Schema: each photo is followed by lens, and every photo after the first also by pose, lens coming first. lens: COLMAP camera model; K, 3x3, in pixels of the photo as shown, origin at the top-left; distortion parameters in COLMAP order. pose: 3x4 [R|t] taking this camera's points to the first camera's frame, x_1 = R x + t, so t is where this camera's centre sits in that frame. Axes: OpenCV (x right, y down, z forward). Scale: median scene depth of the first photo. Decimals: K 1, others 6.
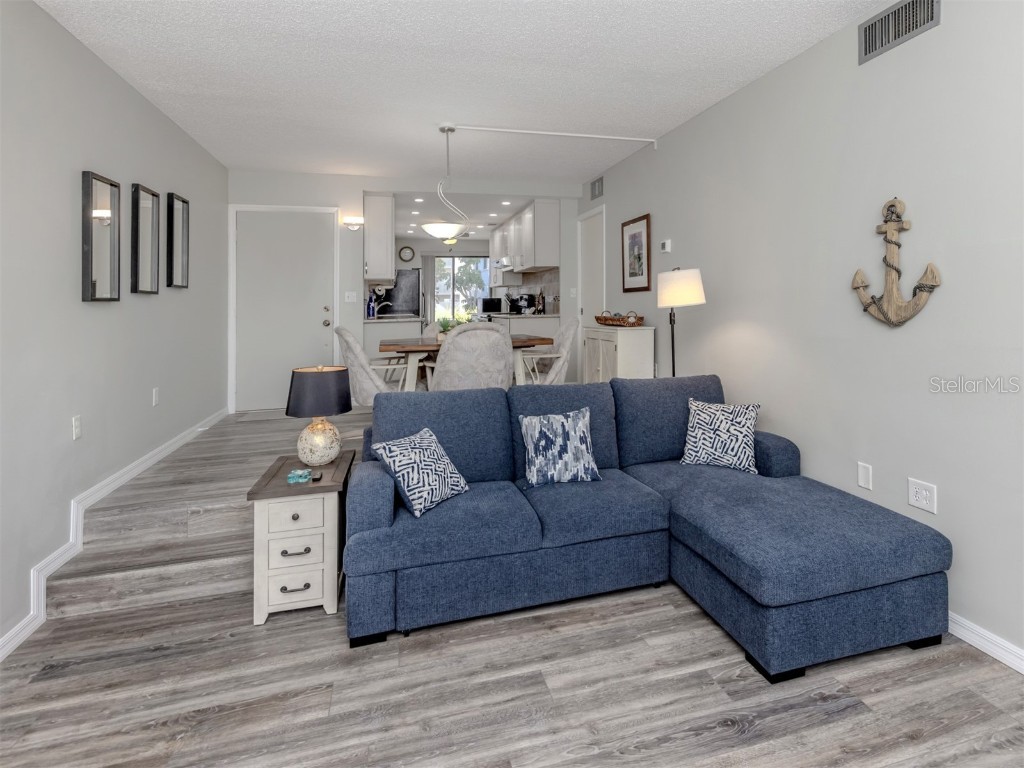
lens RADIAL K [[528.9, 0, 536.5], [0, 528.9, 305.9], [0, 0, 1]] dist [0.008740, -0.000834]
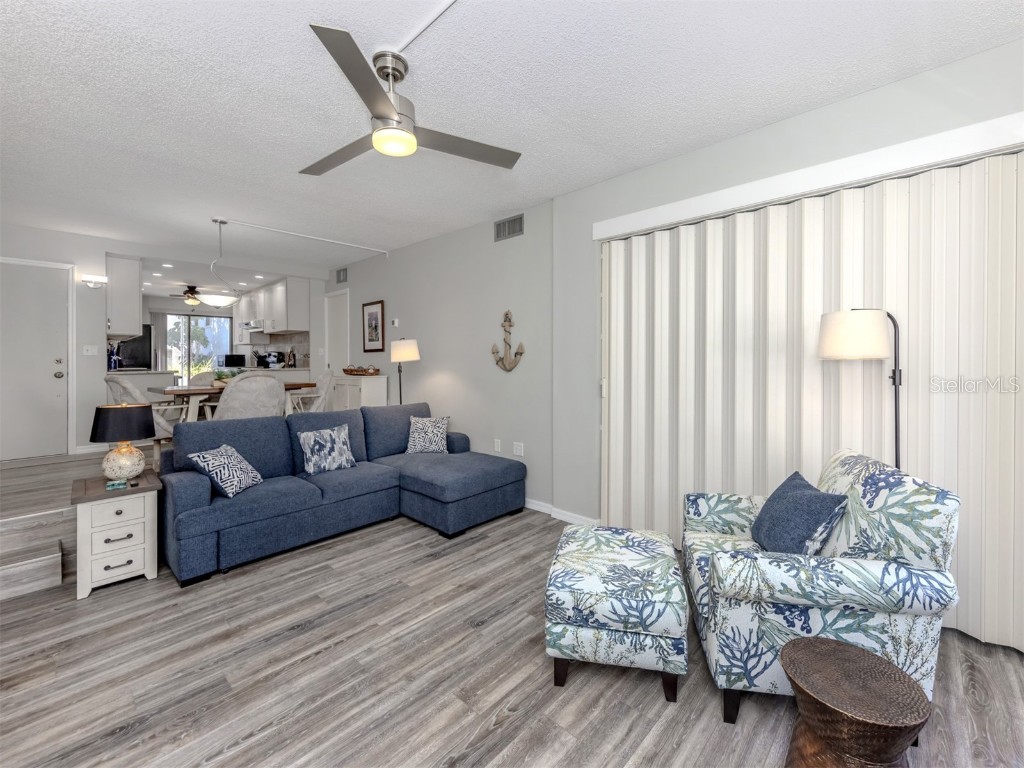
lens RADIAL K [[429.4, 0, 541.2], [0, 429.4, 380.9], [0, 0, 1]] dist [0.002398, 0.000323]
pose [[0.837178, -0.012440, 0.546789, -0.126853], [-0.008347, 0.999334, 0.035516, 0.011883], [-0.546867, -0.034297, 0.836517, -0.426443]]
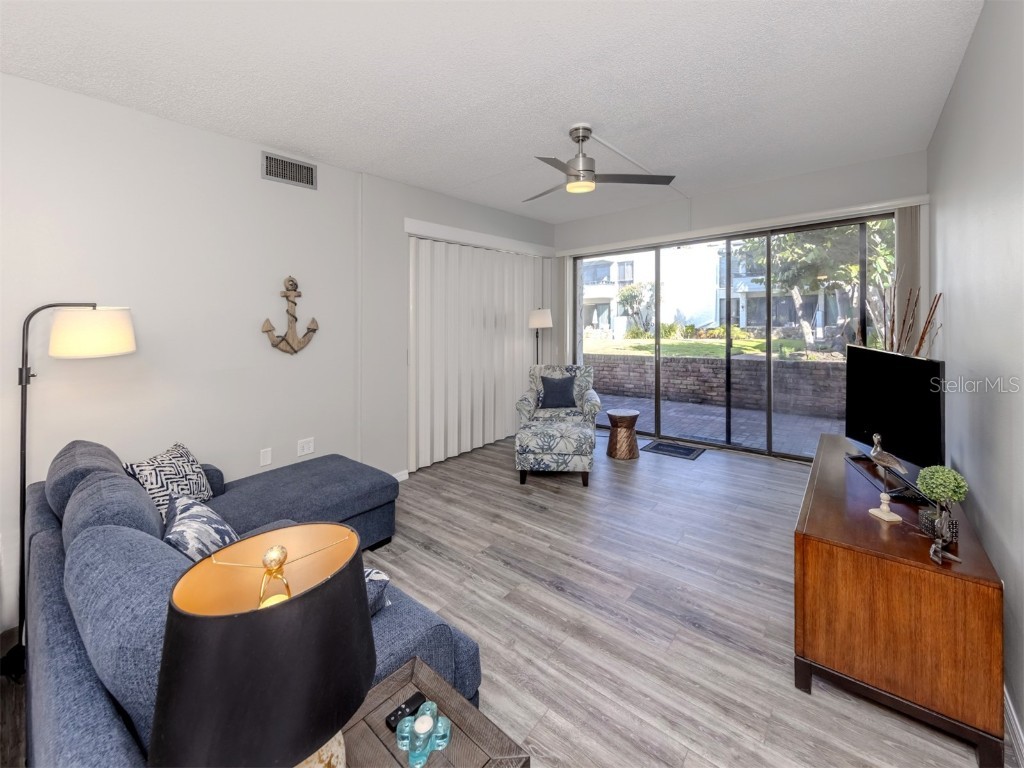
lens RADIAL K [[418.6, 0, 531.4], [0, 418.6, 329.8], [0, 0, 1]] dist [-0.001624, -0.000533]
pose [[-0.591091, 0.013220, 0.806497, -0.722143], [0.039907, 0.999120, 0.012871, -0.016579], [-0.805617, 0.039793, -0.591099, 1.010392]]
